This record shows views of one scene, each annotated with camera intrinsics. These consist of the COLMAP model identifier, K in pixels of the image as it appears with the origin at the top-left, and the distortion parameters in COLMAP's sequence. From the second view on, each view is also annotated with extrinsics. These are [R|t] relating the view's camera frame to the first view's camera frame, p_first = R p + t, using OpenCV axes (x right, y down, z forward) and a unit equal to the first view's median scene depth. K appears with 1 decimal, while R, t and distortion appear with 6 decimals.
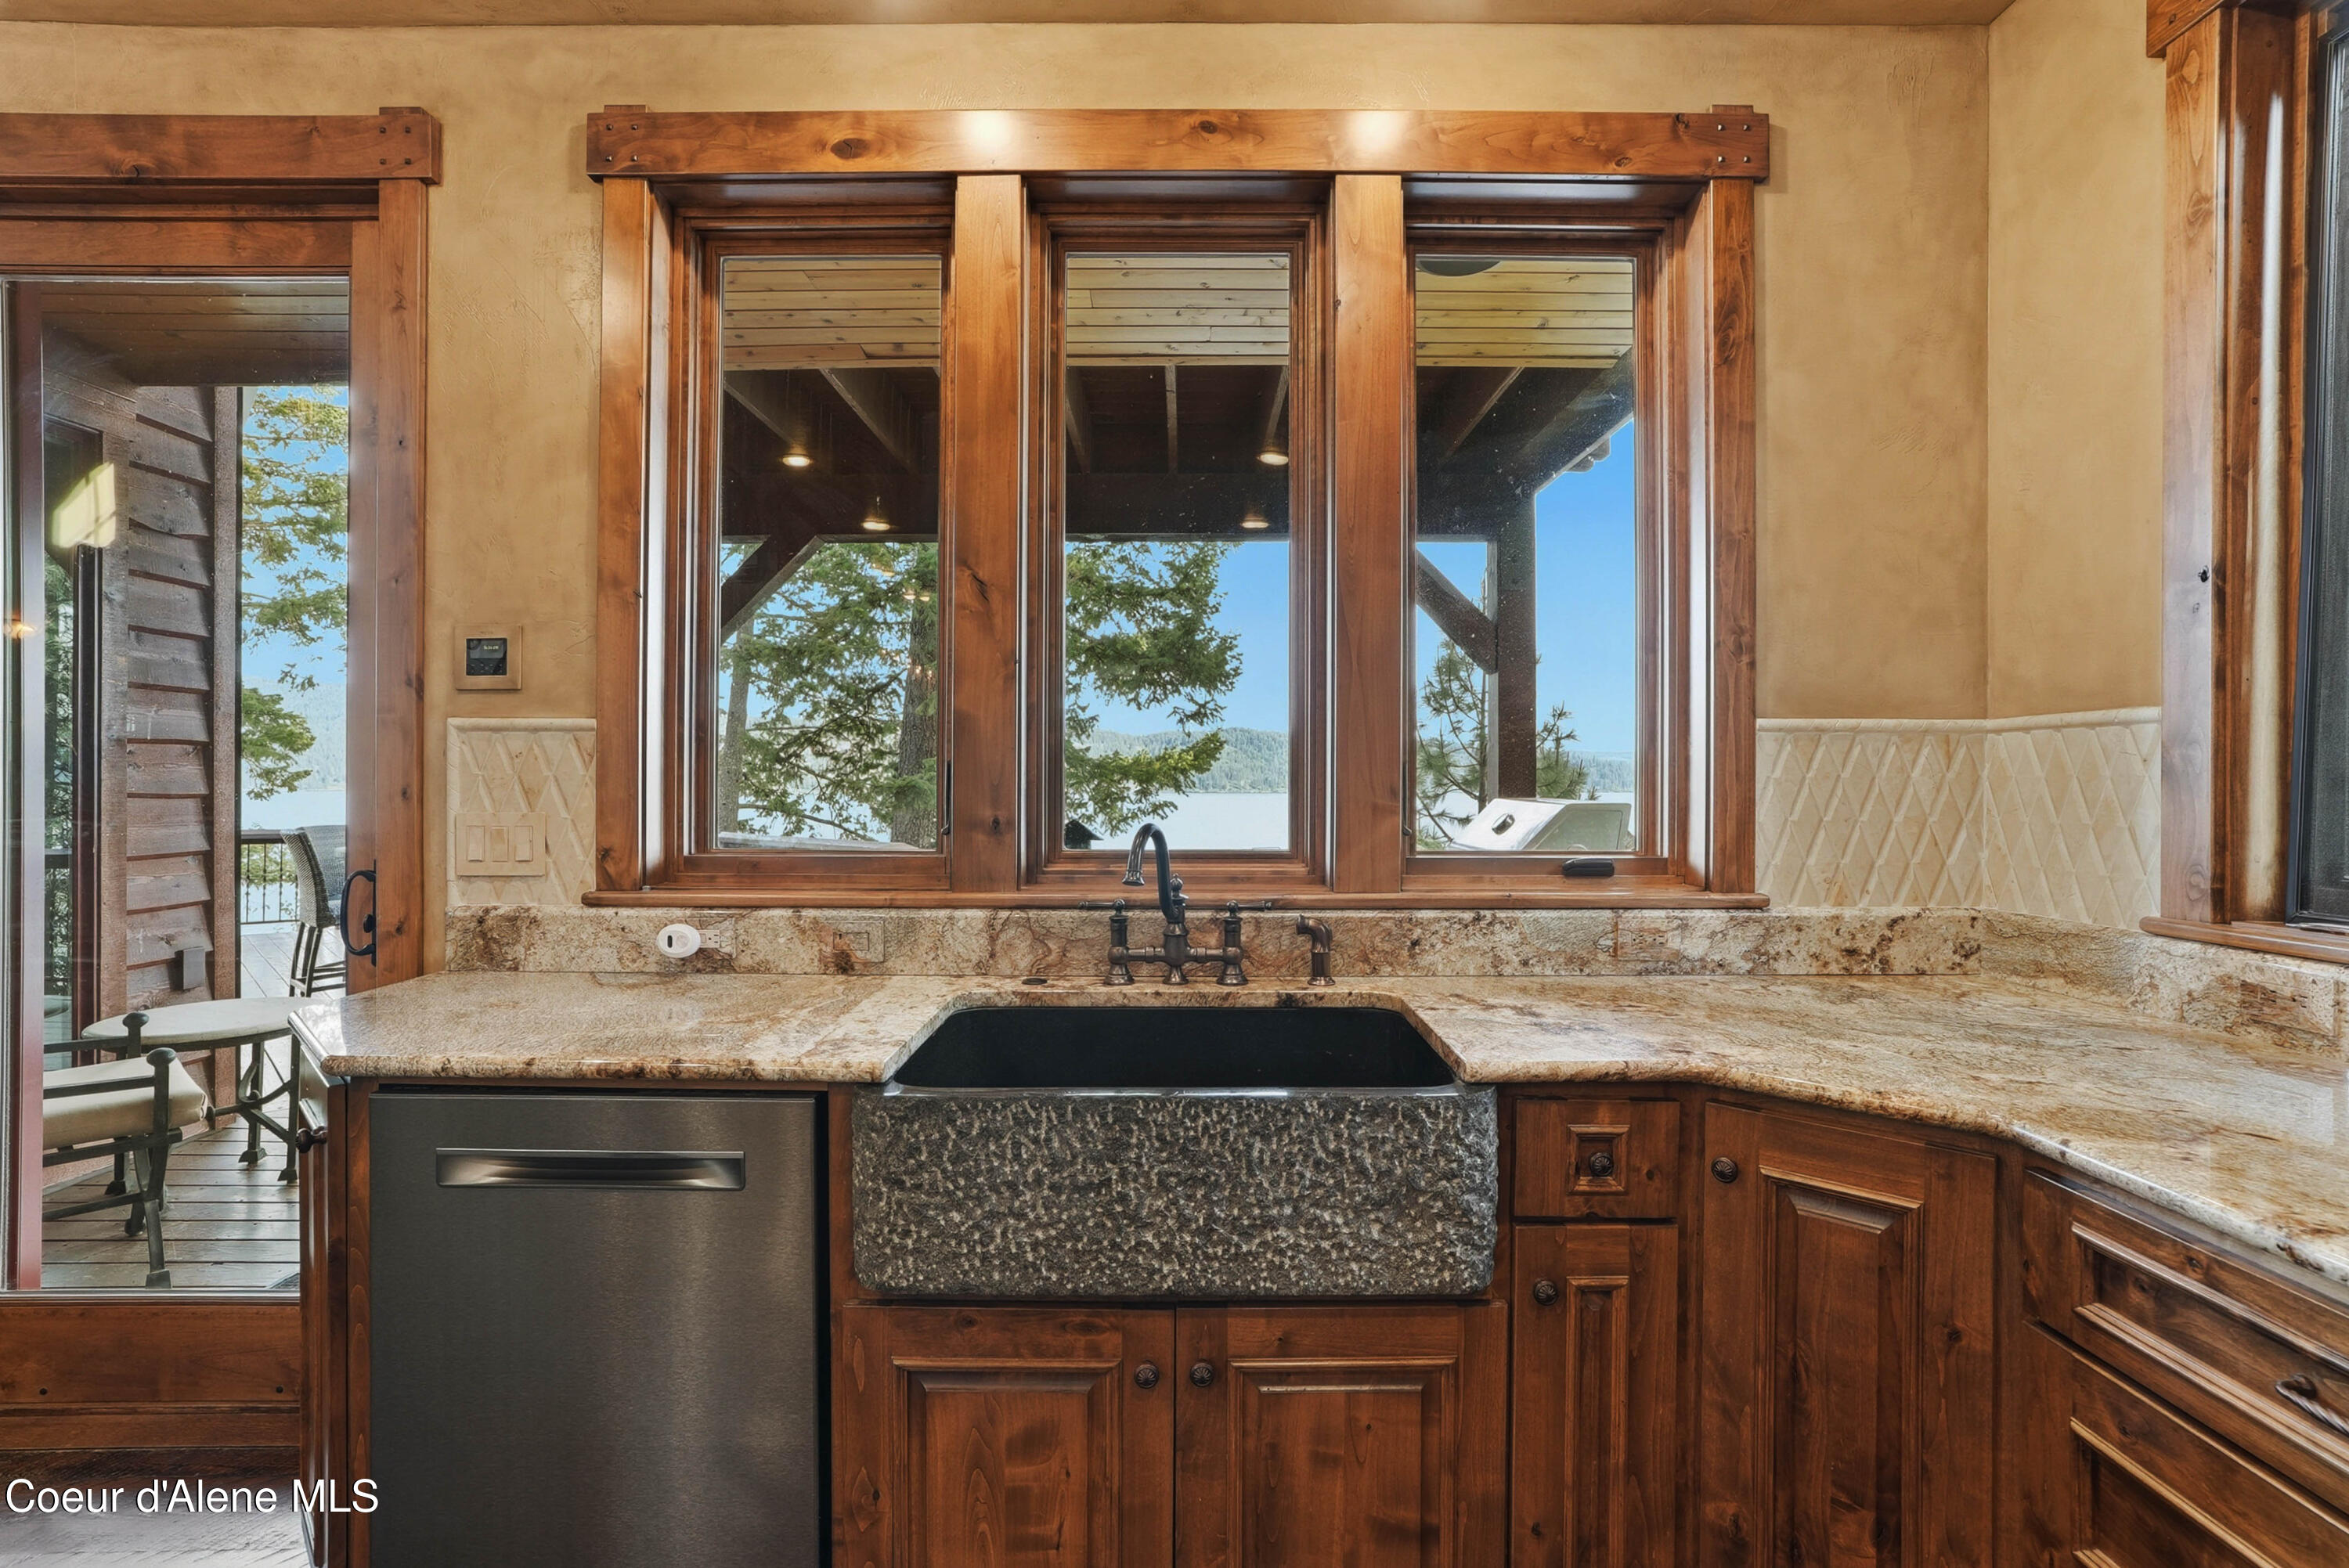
lens RADIAL K [[1067.5, 0, 1174.5], [0, 1067.5, 784.0], [0, 0, 1]] dist [-0.029447, 0.010941]
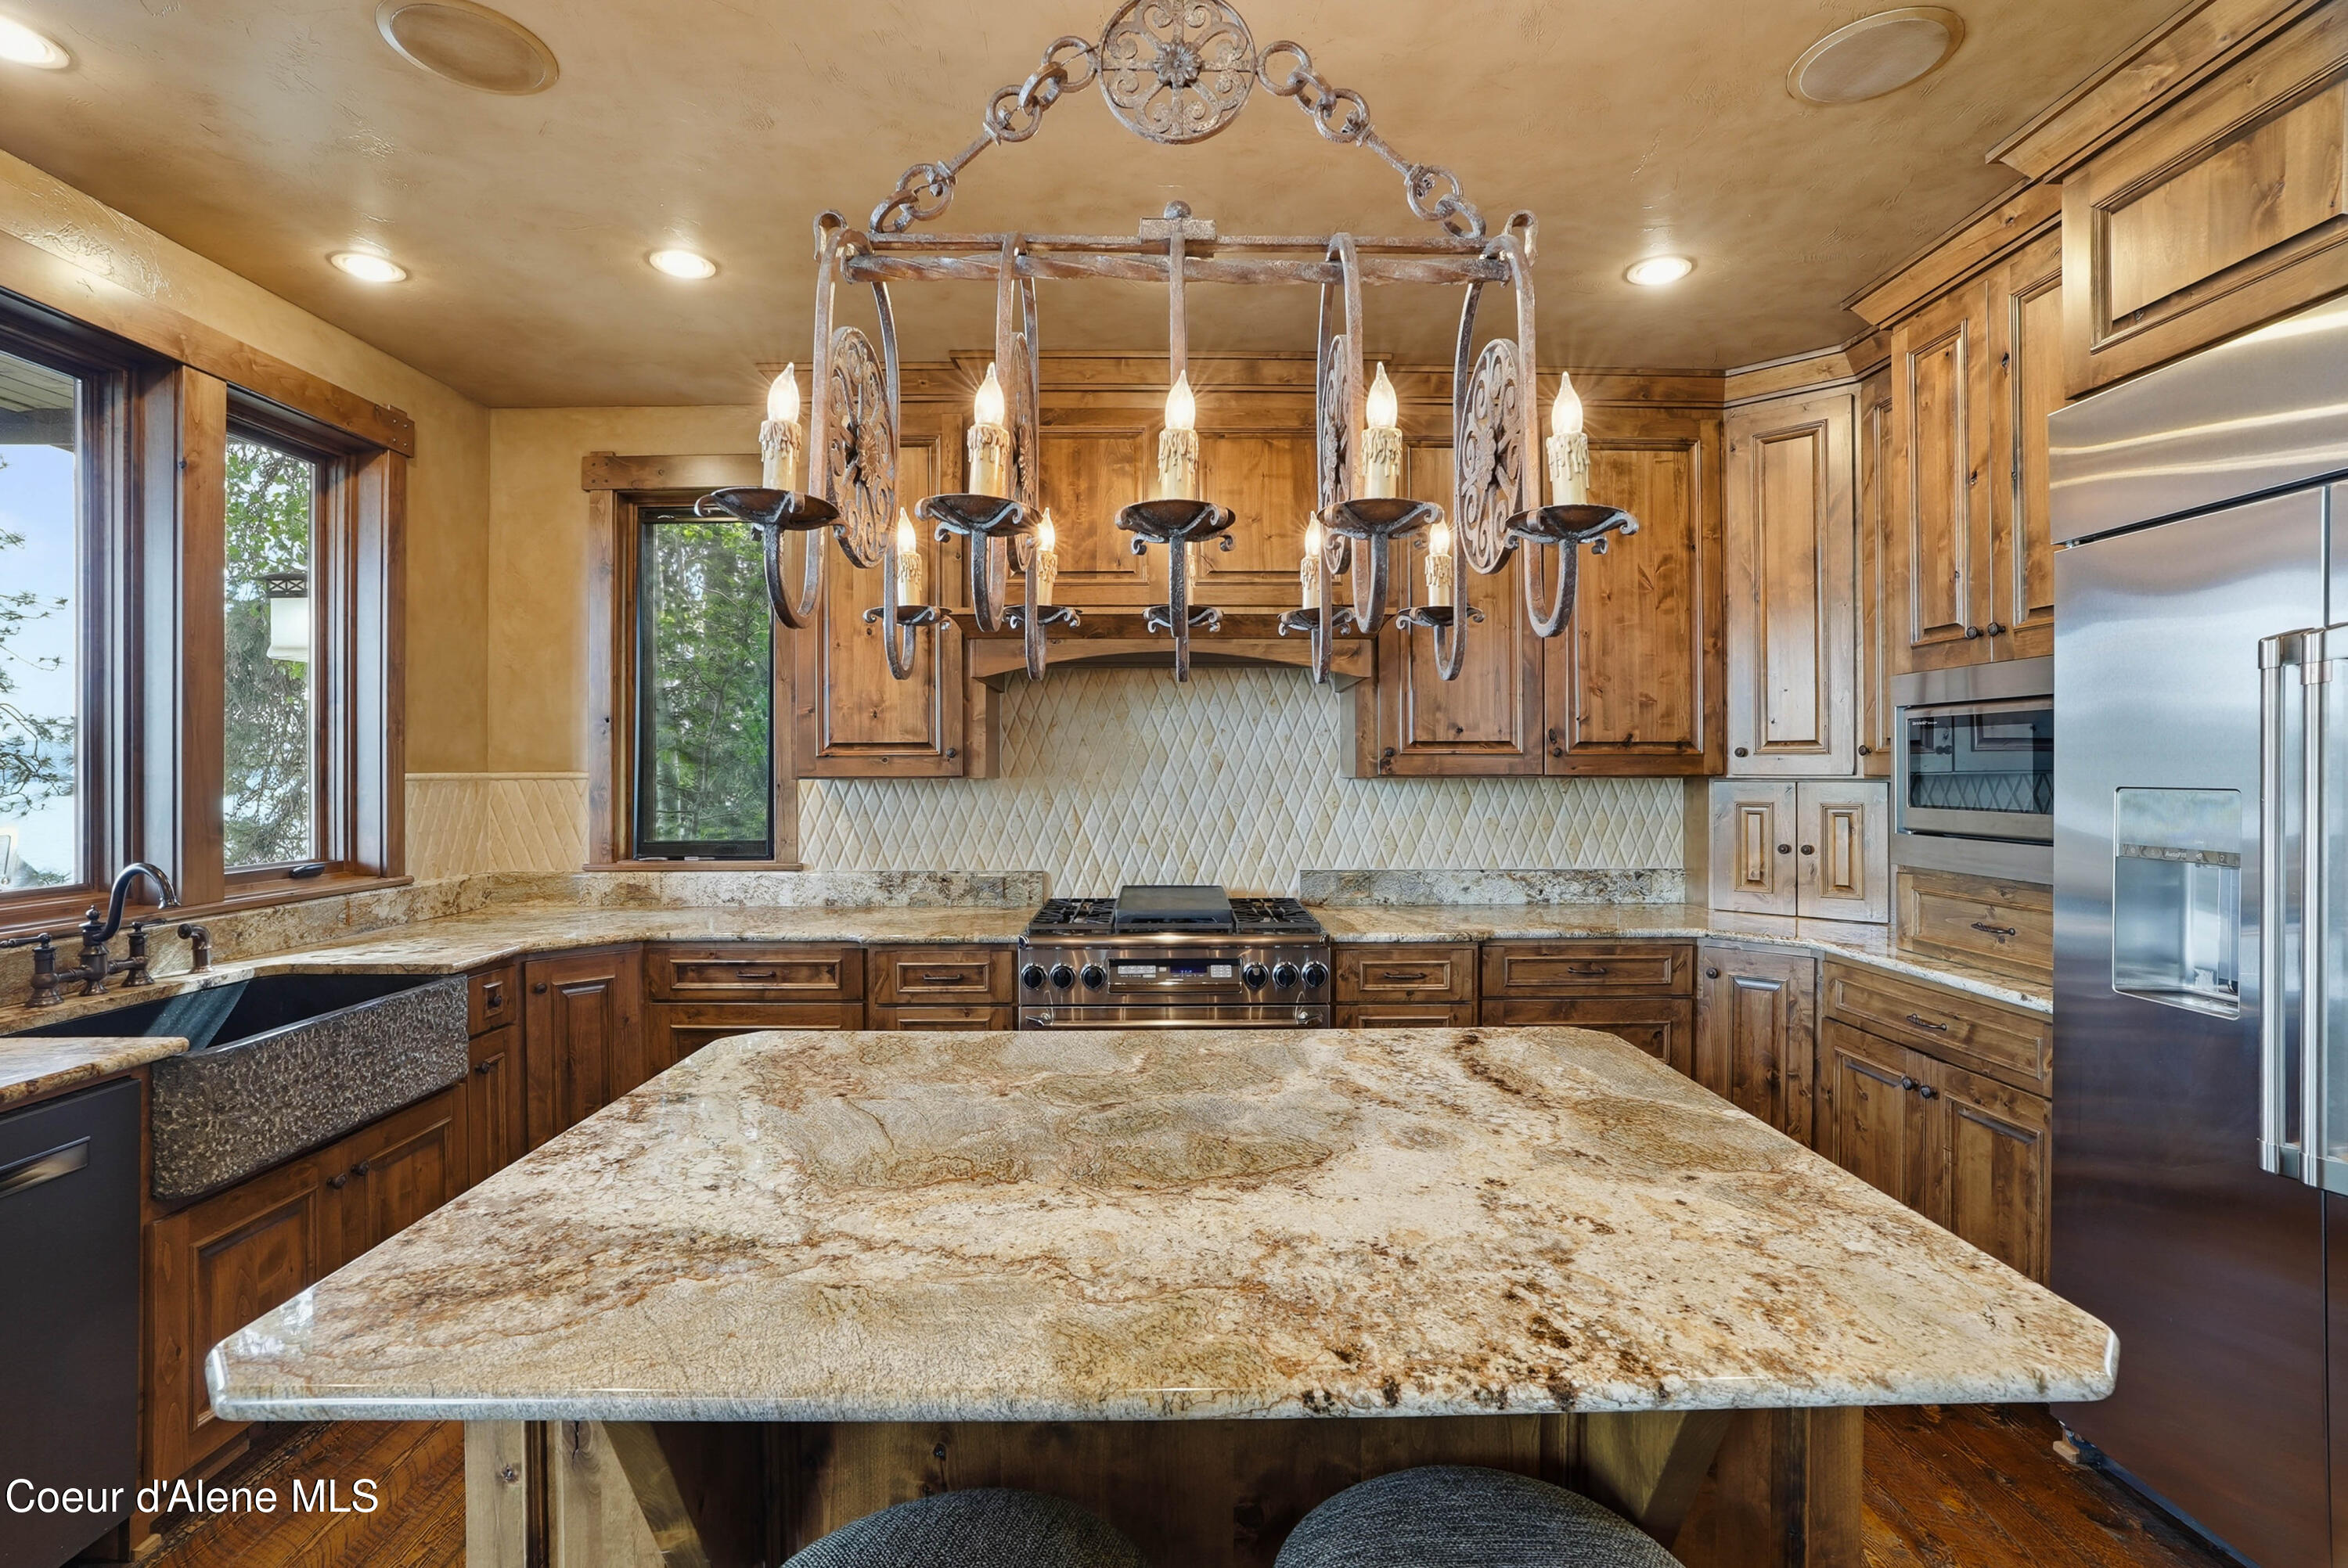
lens RADIAL K [[1067.0, 0, 1174.0], [0, 1067.0, 784.0], [0, 0, 1]] dist [-0.029447, 0.010941]
pose [[-0.020226, -0.014046, 0.999697, -1.308967], [0.006337, 0.999879, 0.014177, -0.067485], [-0.999775, 0.006622, -0.020135, -0.225711]]
